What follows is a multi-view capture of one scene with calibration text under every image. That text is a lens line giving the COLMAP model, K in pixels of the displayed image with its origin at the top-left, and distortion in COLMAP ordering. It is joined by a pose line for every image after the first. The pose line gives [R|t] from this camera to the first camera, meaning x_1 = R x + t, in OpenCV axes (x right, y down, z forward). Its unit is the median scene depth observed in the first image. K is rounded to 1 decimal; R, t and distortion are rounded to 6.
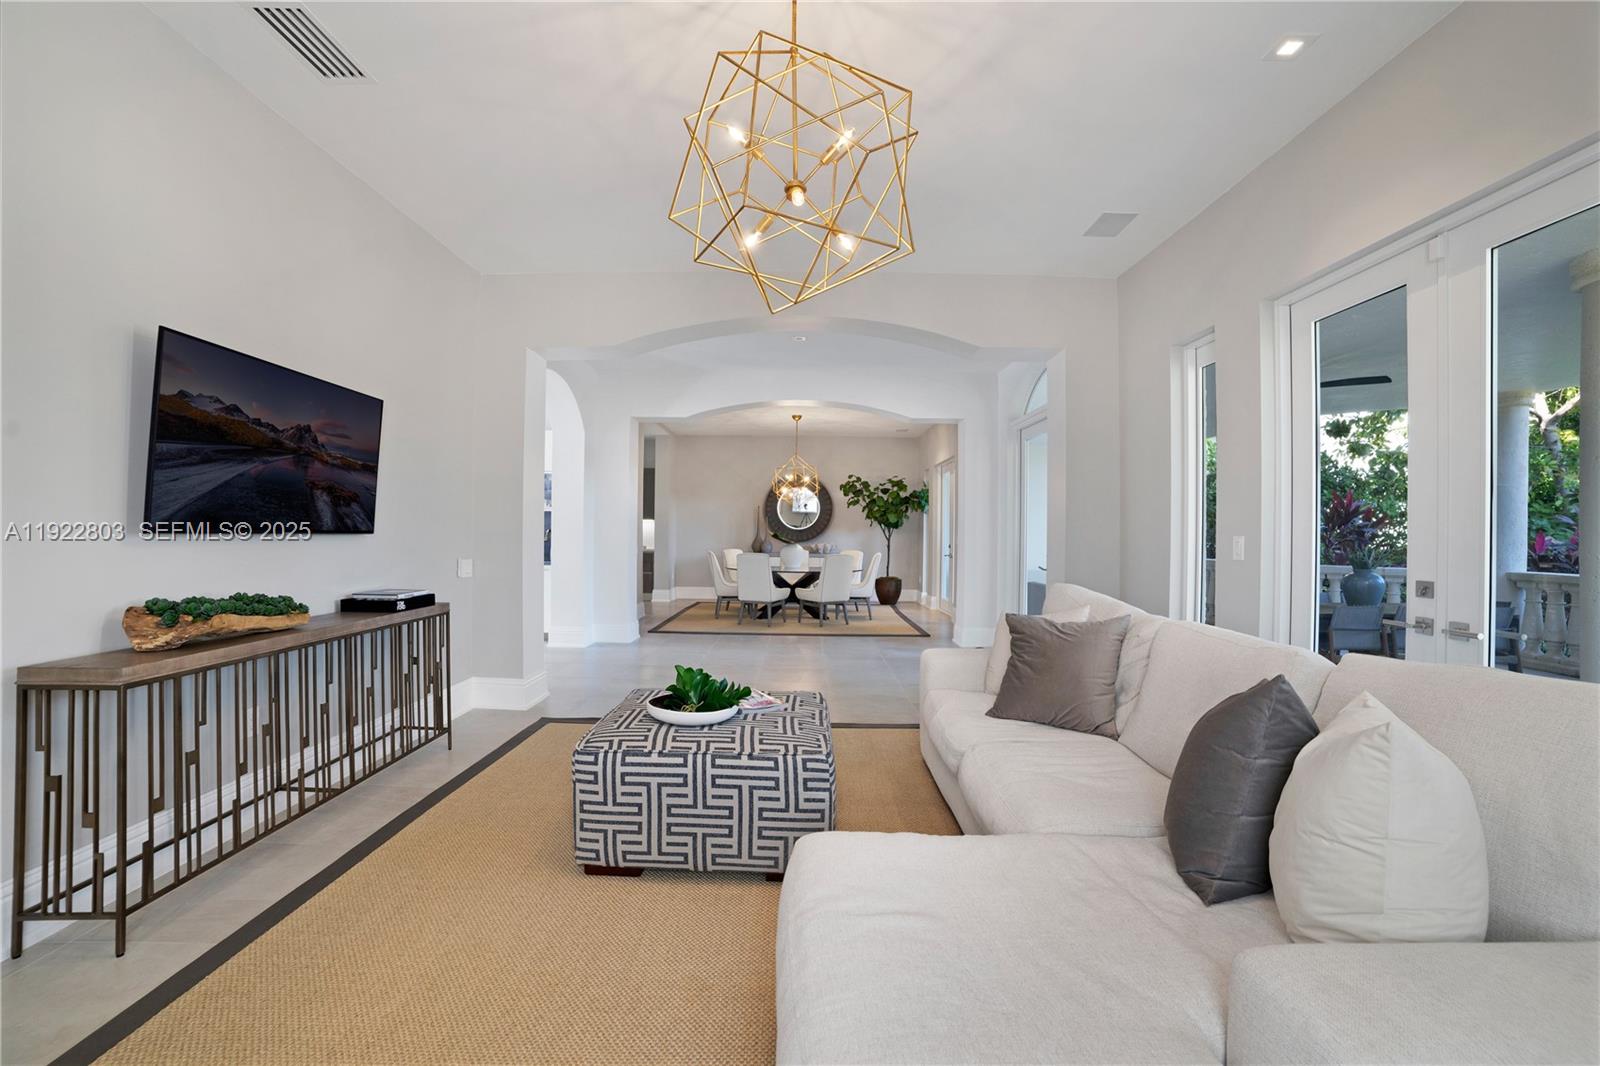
lens RADIAL K [[652.4, 0, 800.0], [0, 652.4, 533.0], [0, 0, 1]] dist [-0.106851, 0.035262]
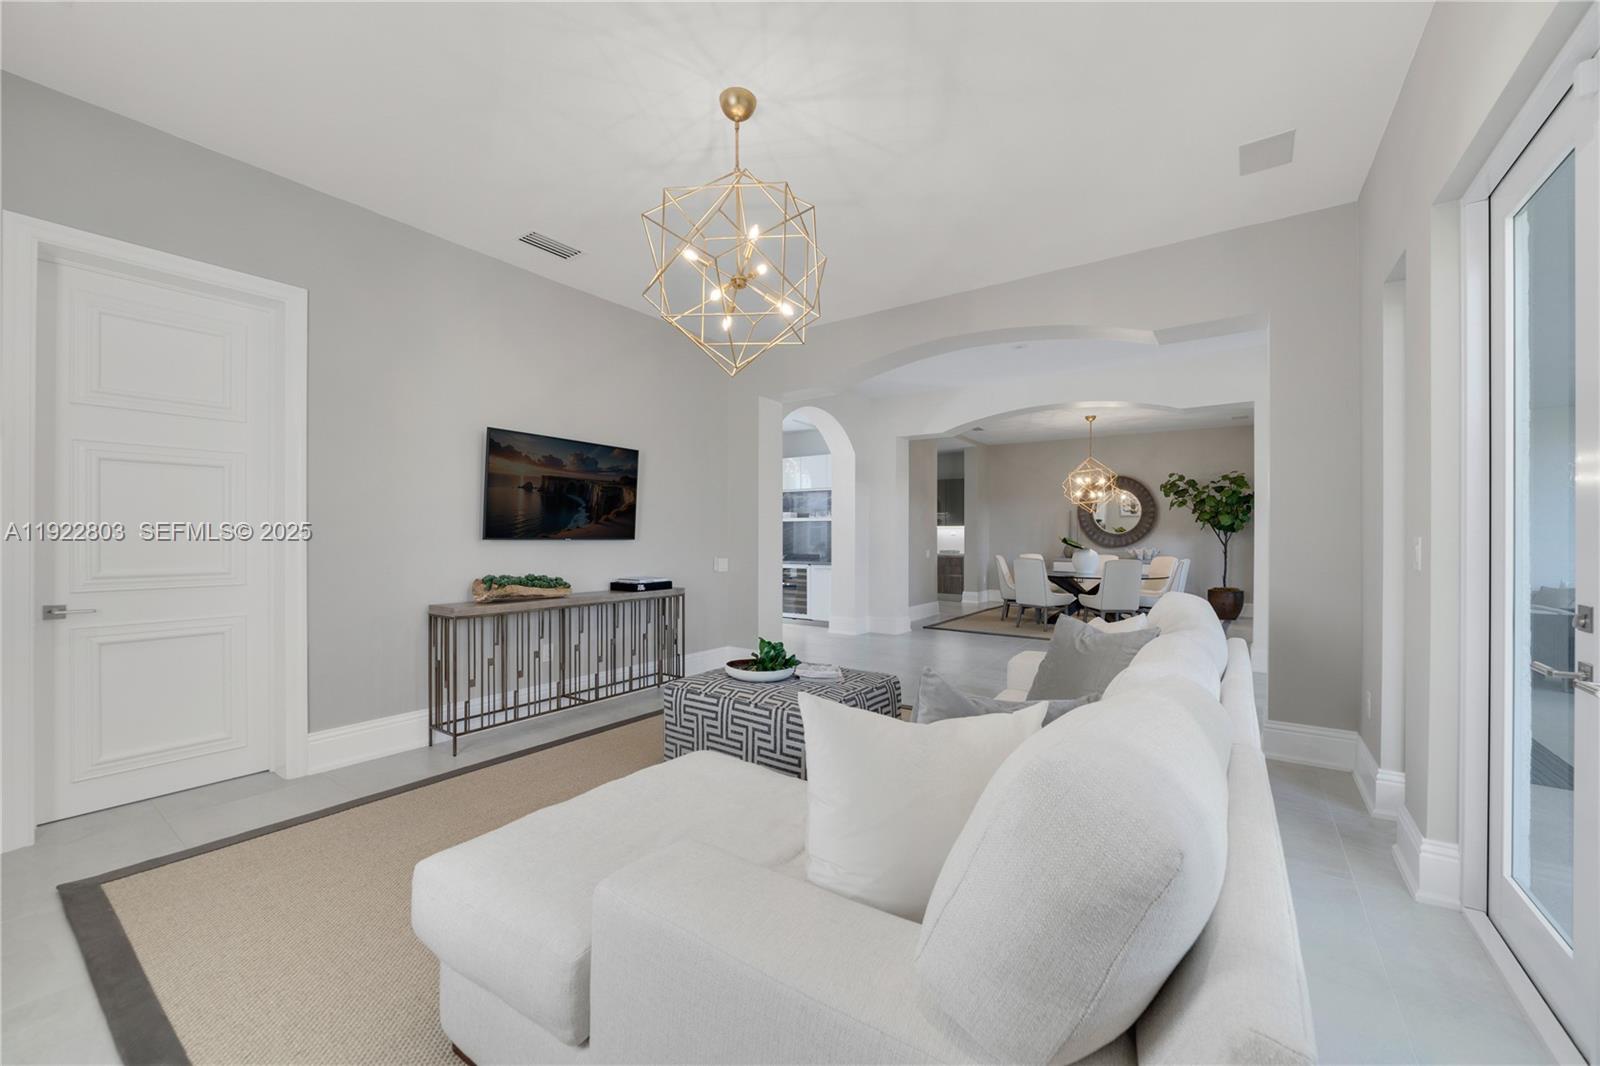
lens RADIAL K [[625.6, 0, 800.0], [0, 625.6, 533.0], [0, 0, 1]] dist [-0.026621, -0.000077]
pose [[0.821255, -0.009311, -0.570486, 0.525821], [0.003918, 0.999935, -0.010680, 0.003306], [0.570548, 0.006535, 0.821238, -0.006700]]
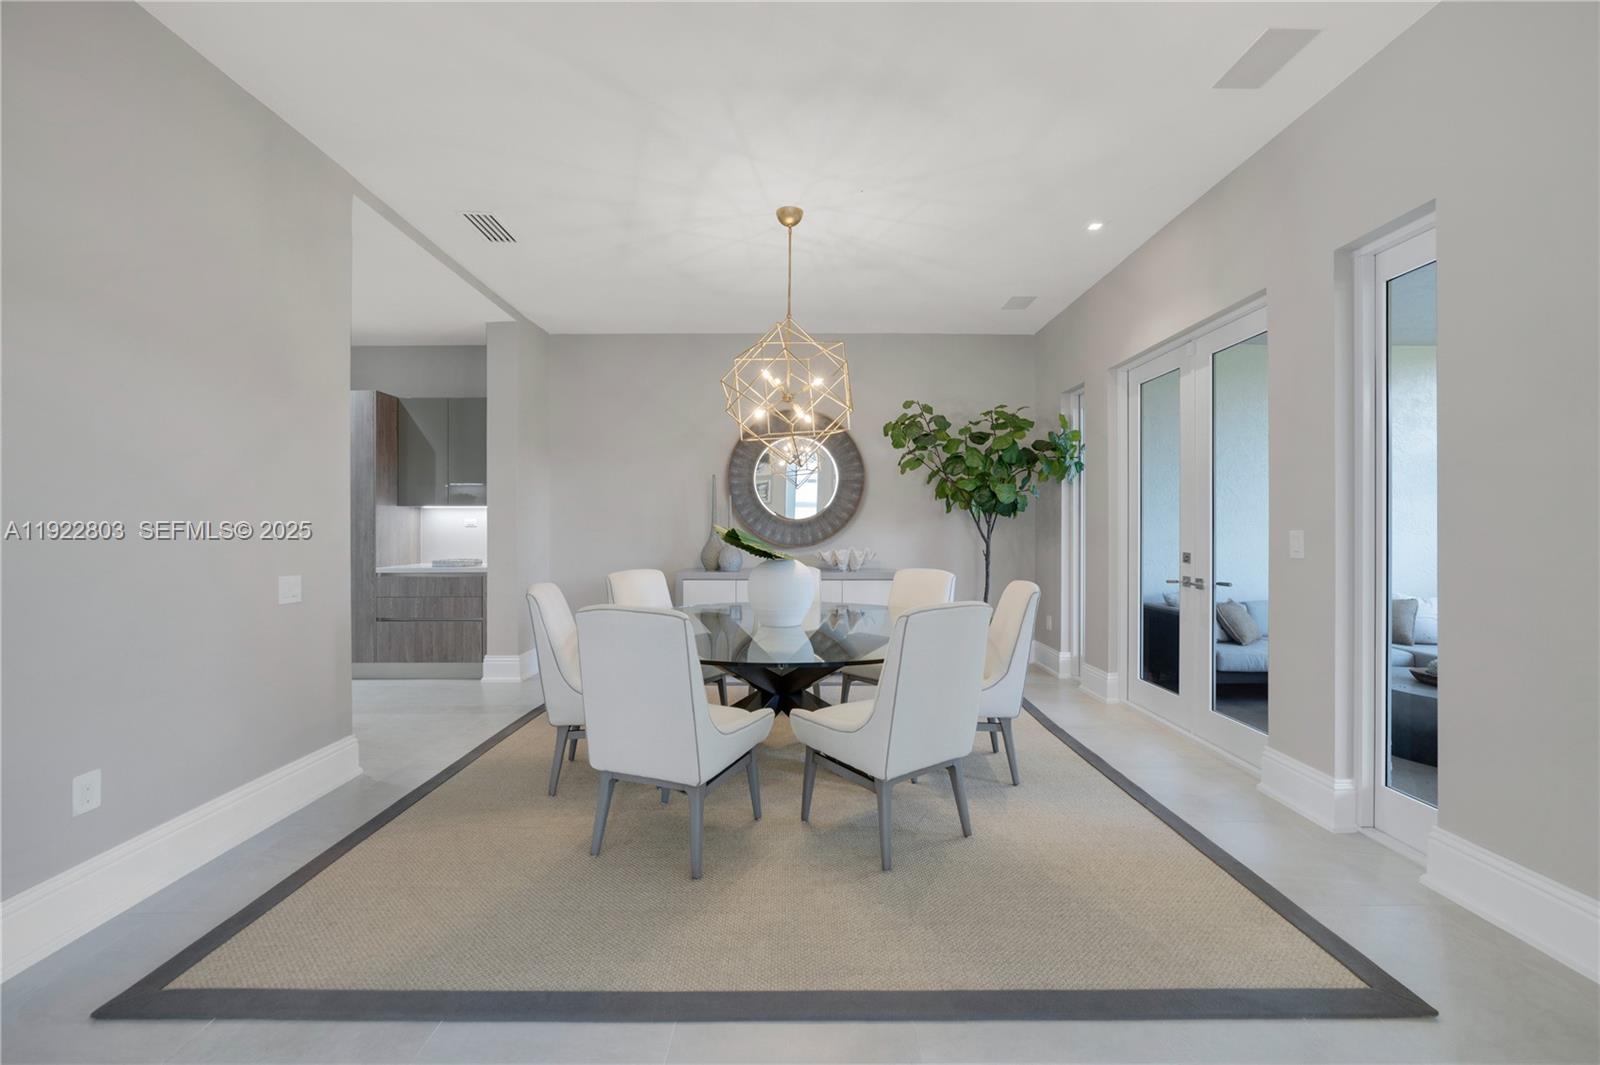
lens RADIAL K [[625.6, 0, 800.0], [0, 625.6, 532.5], [0, 0, 1]] dist [-0.026621, -0.000077]
pose [[0.999908, -0.011795, 0.006635, -0.010394], [0.011775, 0.999926, 0.003079, 0.004556], [-0.006670, -0.003001, 0.999973, 2.050761]]
